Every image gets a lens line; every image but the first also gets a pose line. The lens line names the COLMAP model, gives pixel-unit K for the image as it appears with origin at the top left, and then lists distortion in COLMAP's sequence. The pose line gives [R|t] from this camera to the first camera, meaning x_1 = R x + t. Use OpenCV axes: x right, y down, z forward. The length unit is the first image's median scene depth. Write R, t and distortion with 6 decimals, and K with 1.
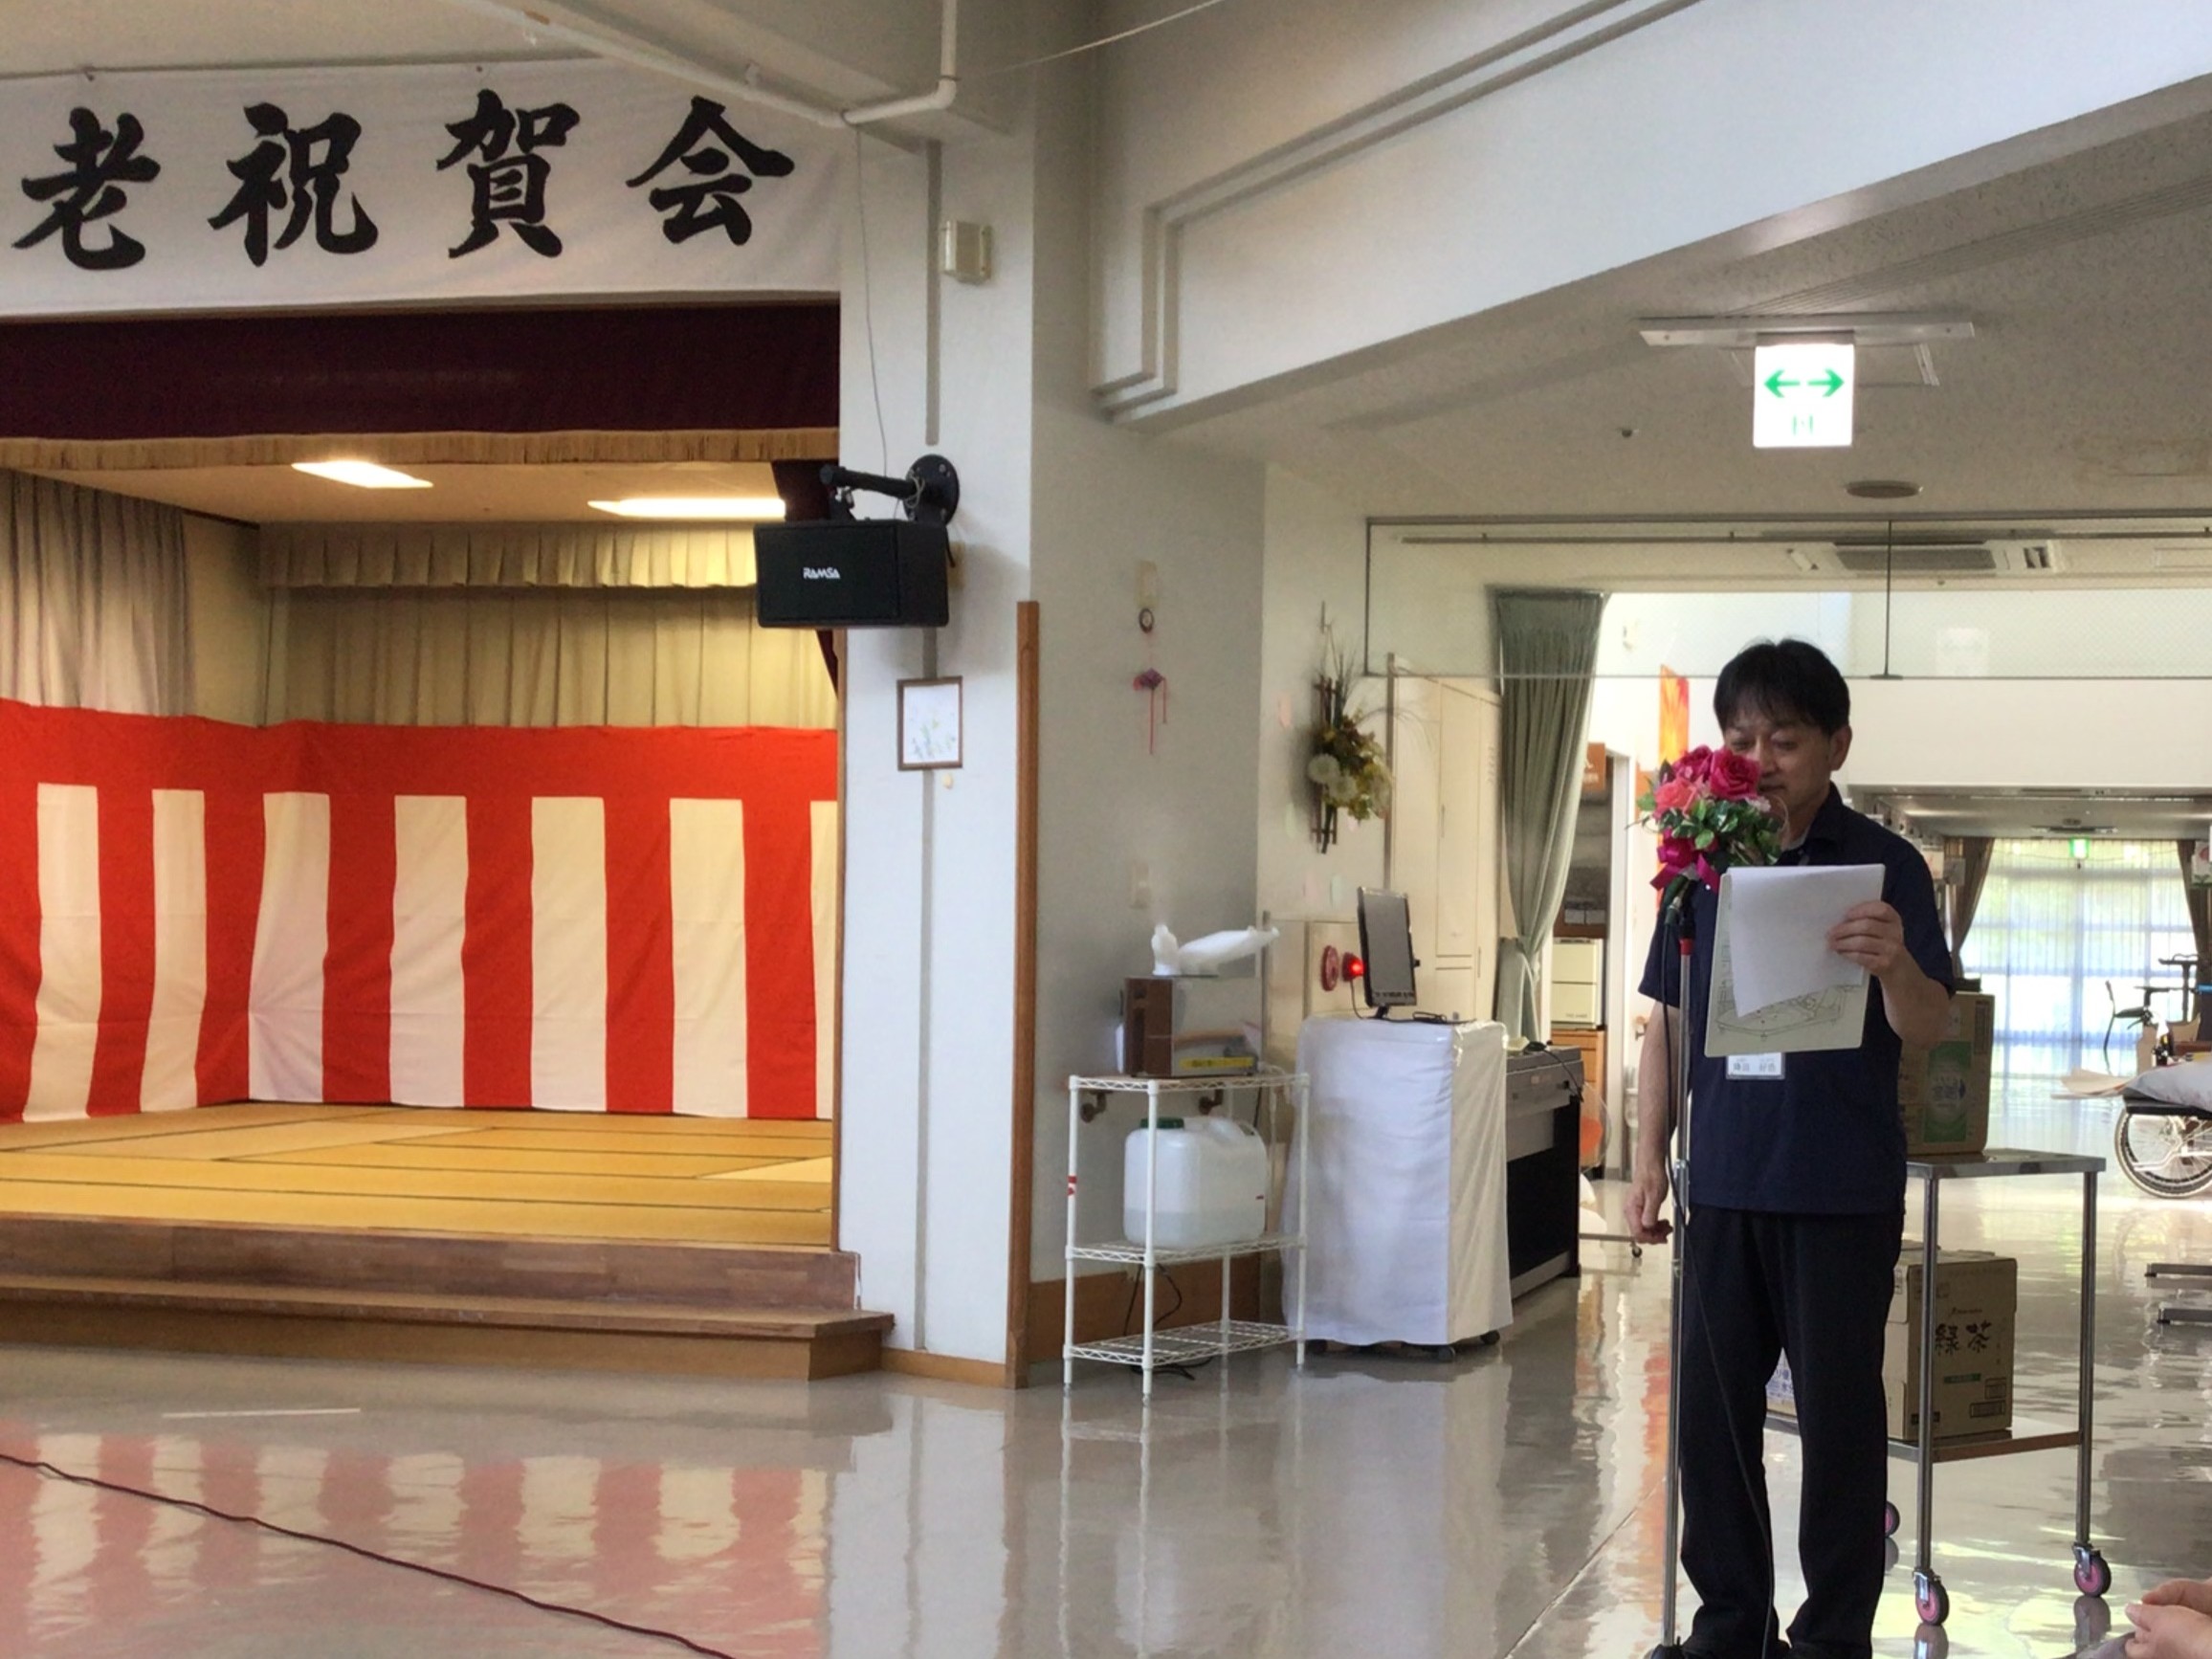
lens RADIAL K [[2854.0, 0, 1659.4], [0, 2854.0, 1015.1], [0, 0, 1]] dist [-0.019693, 0.000000]
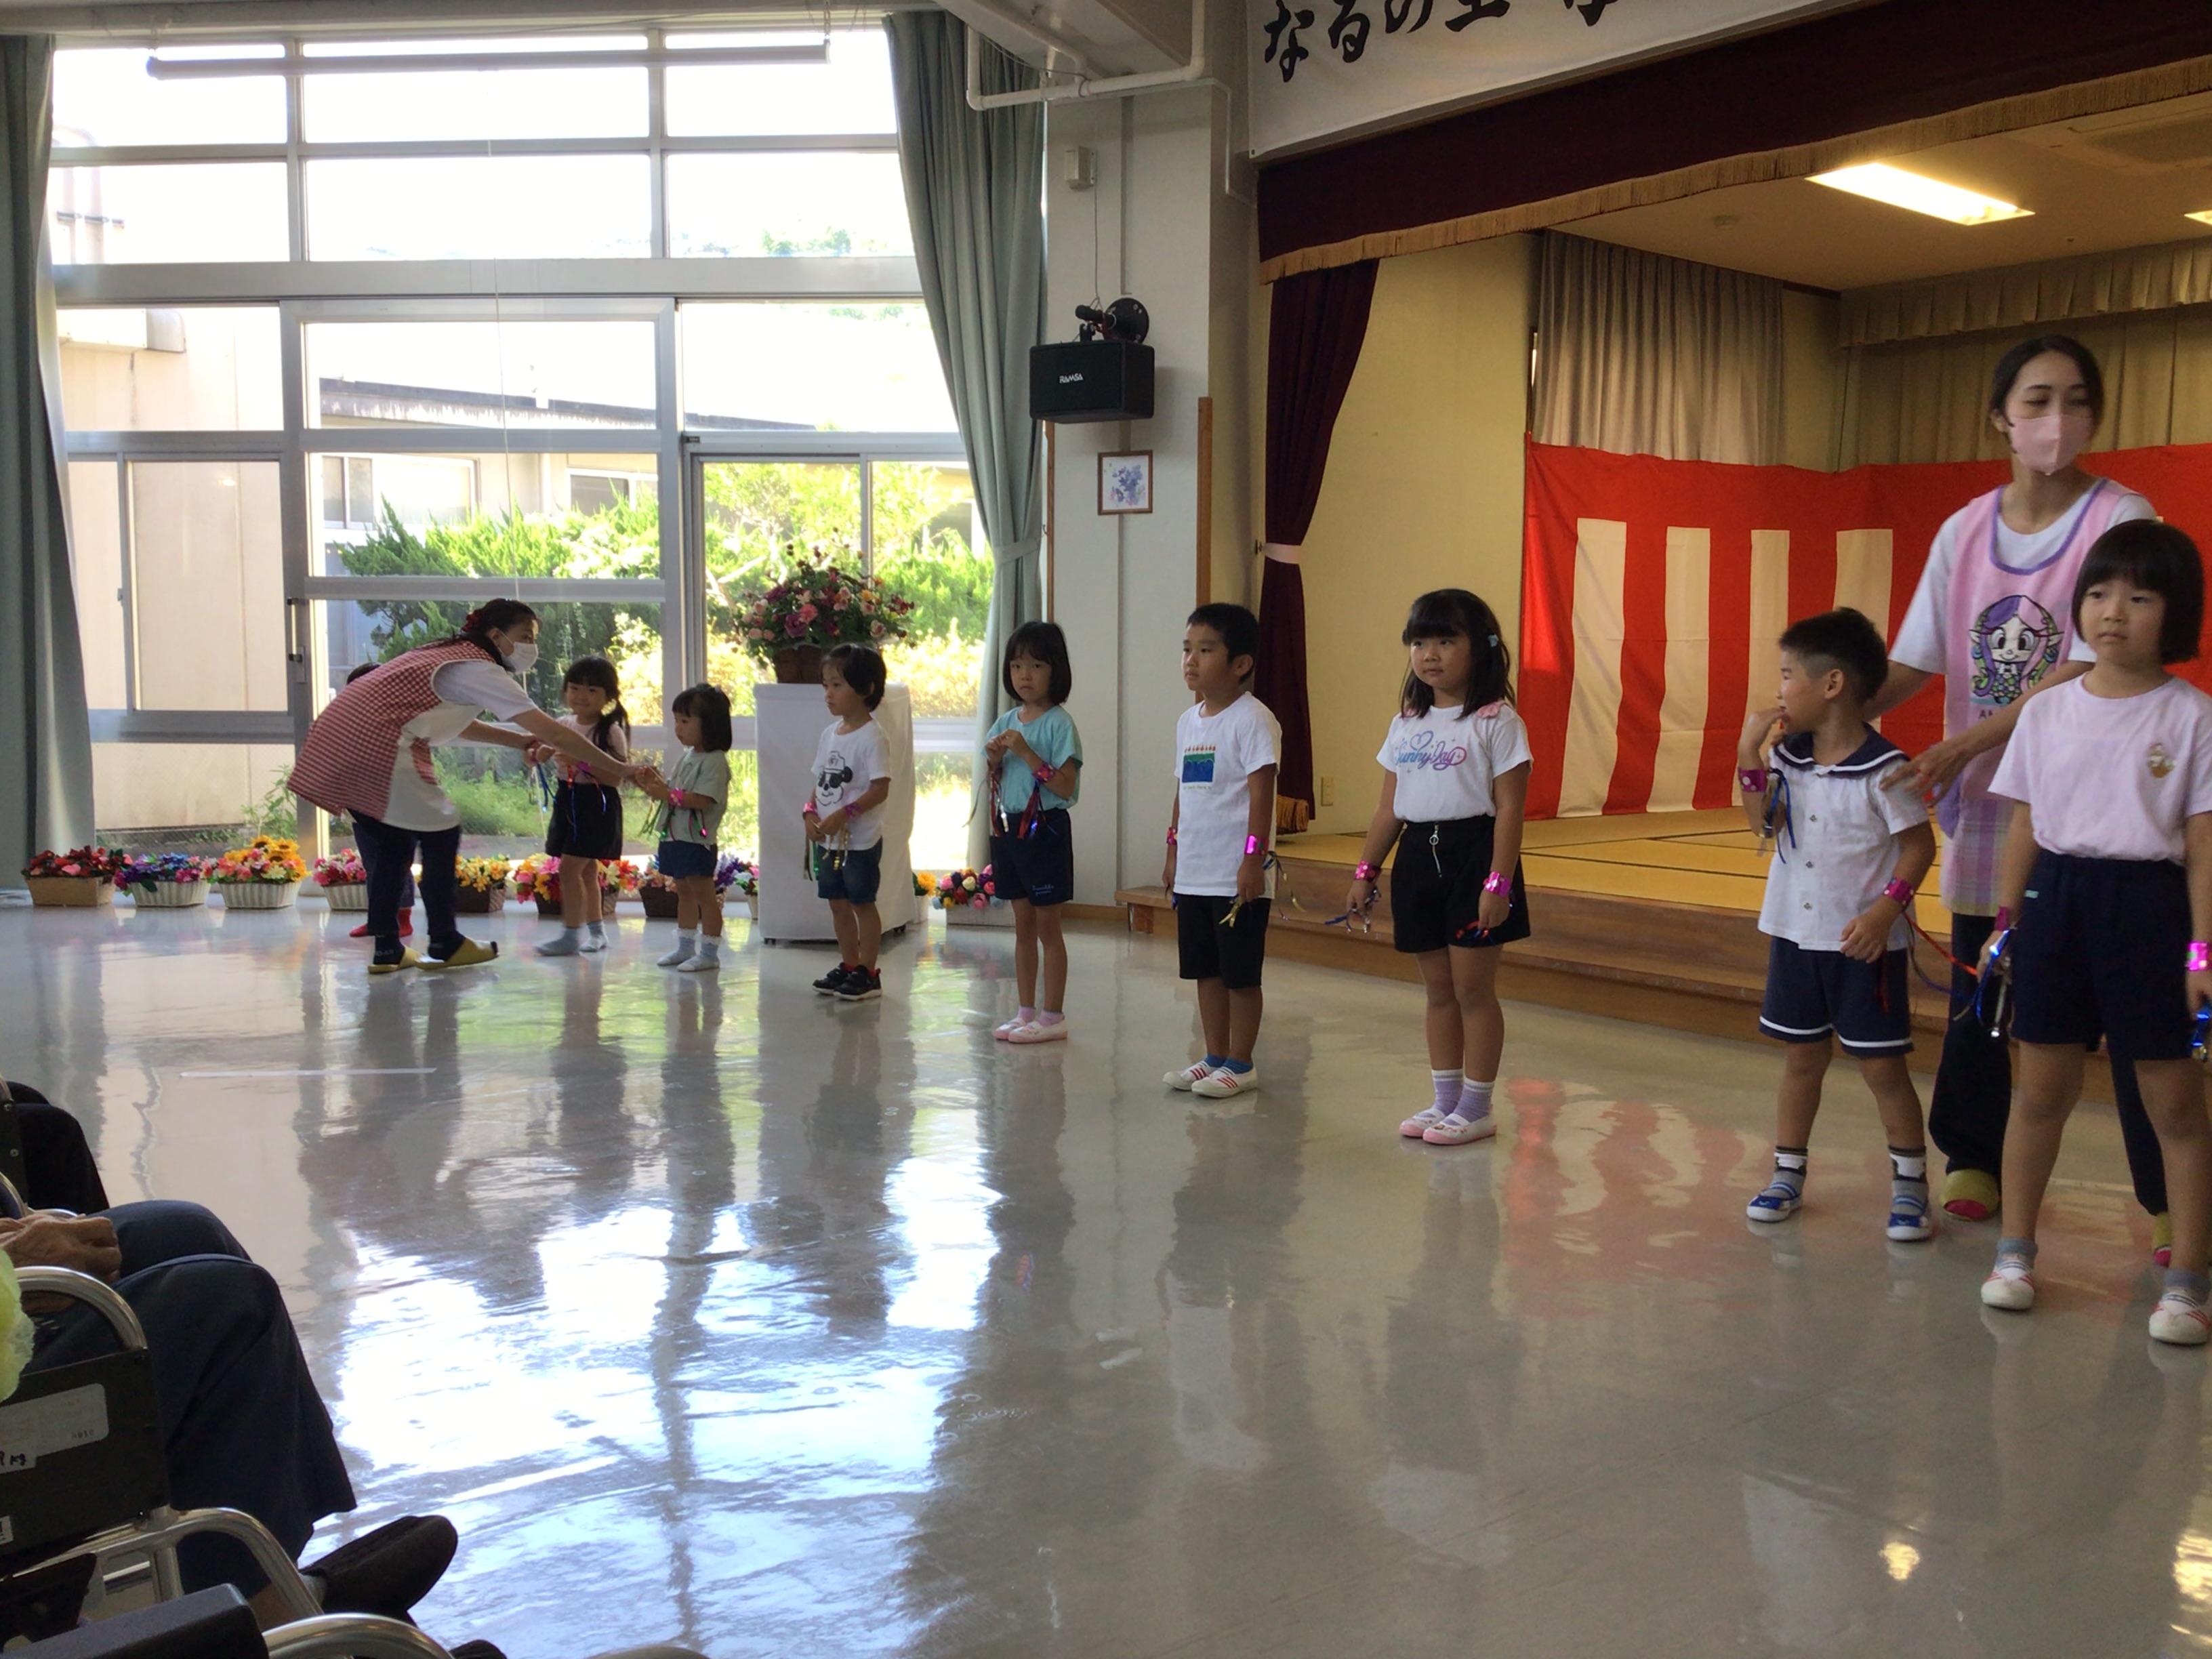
lens RADIAL K [[2006.1, 0, 1132.2], [0, 2006.1, 880.0], [0, 0, 1]] dist [0.025140, 0.000000]
pose [[0.754035, 0.054963, -0.654531, -0.169364], [-0.007868, 0.997177, 0.074672, 0.004004], [0.656787, -0.051155, 0.752339, 0.198001]]
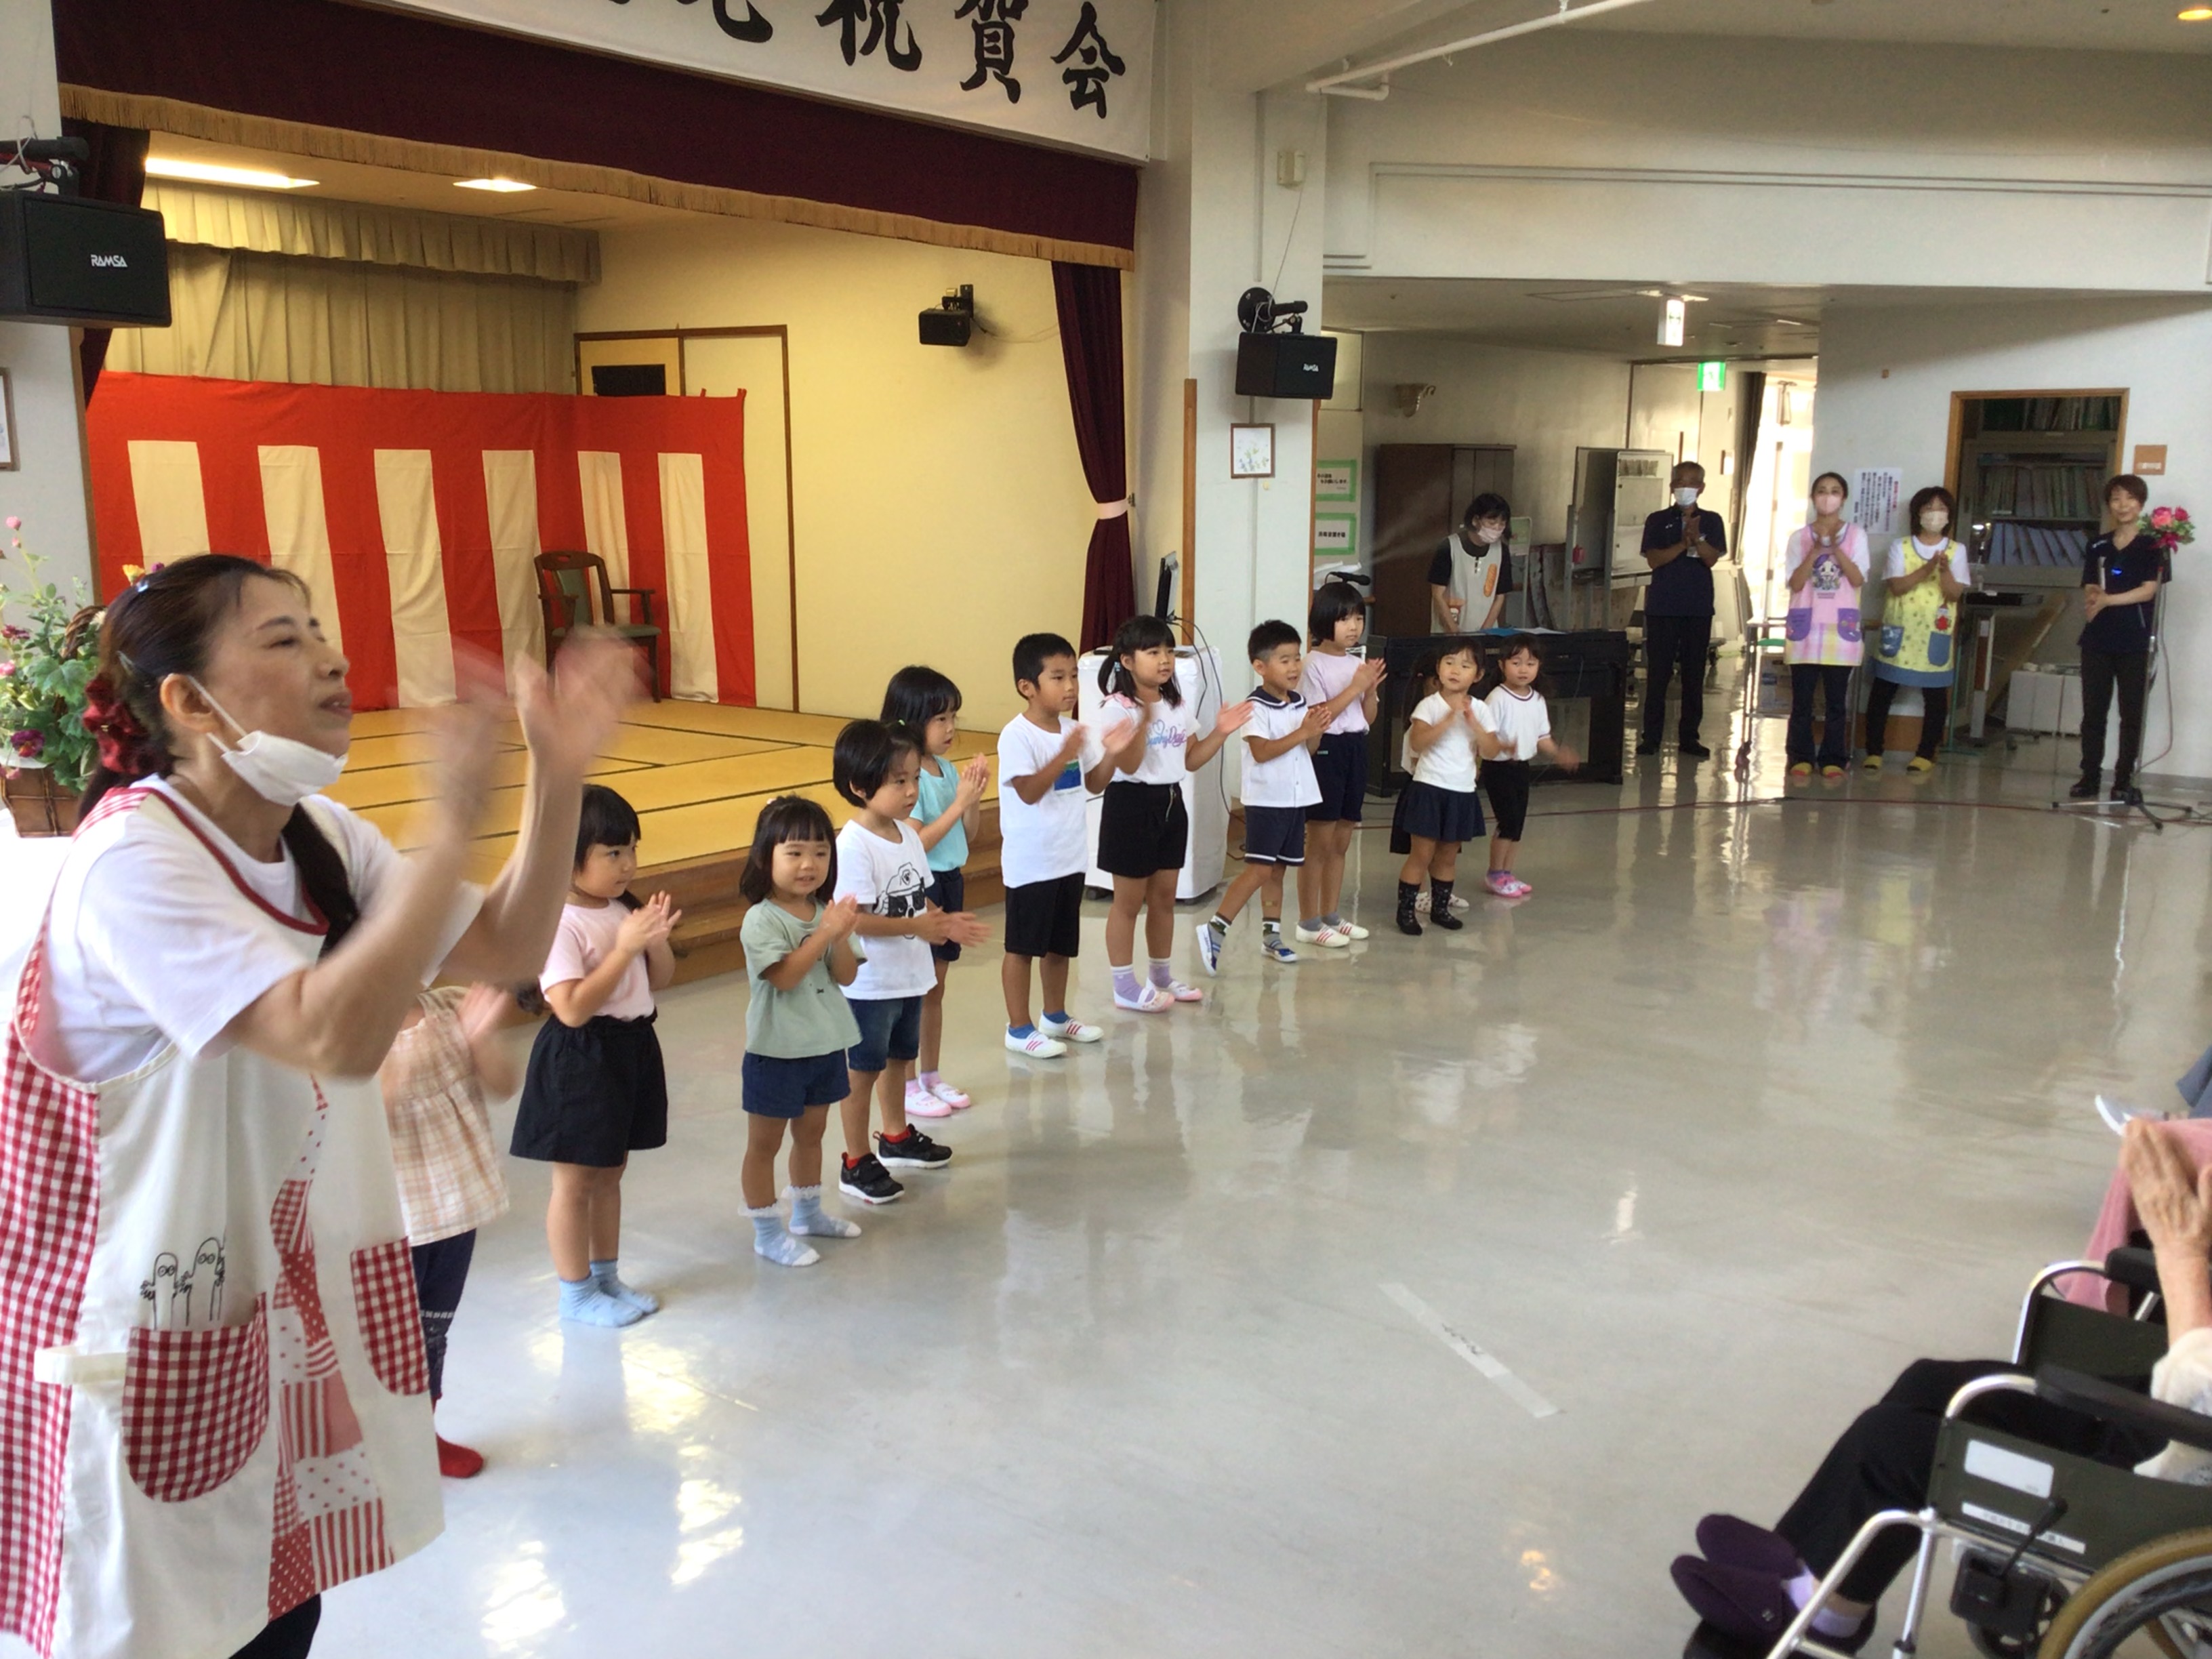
lens RADIAL K [[2006.1, 0, 1128.7], [0, 2006.1, 861.6], [0, 0, 1]] dist [0.025140, 0.000000]
pose [[0.458847, -0.187196, 0.868572, -0.832920], [0.024325, 0.979834, 0.198325, -0.061166], [-0.888182, -0.069873, 0.454148, 0.302554]]
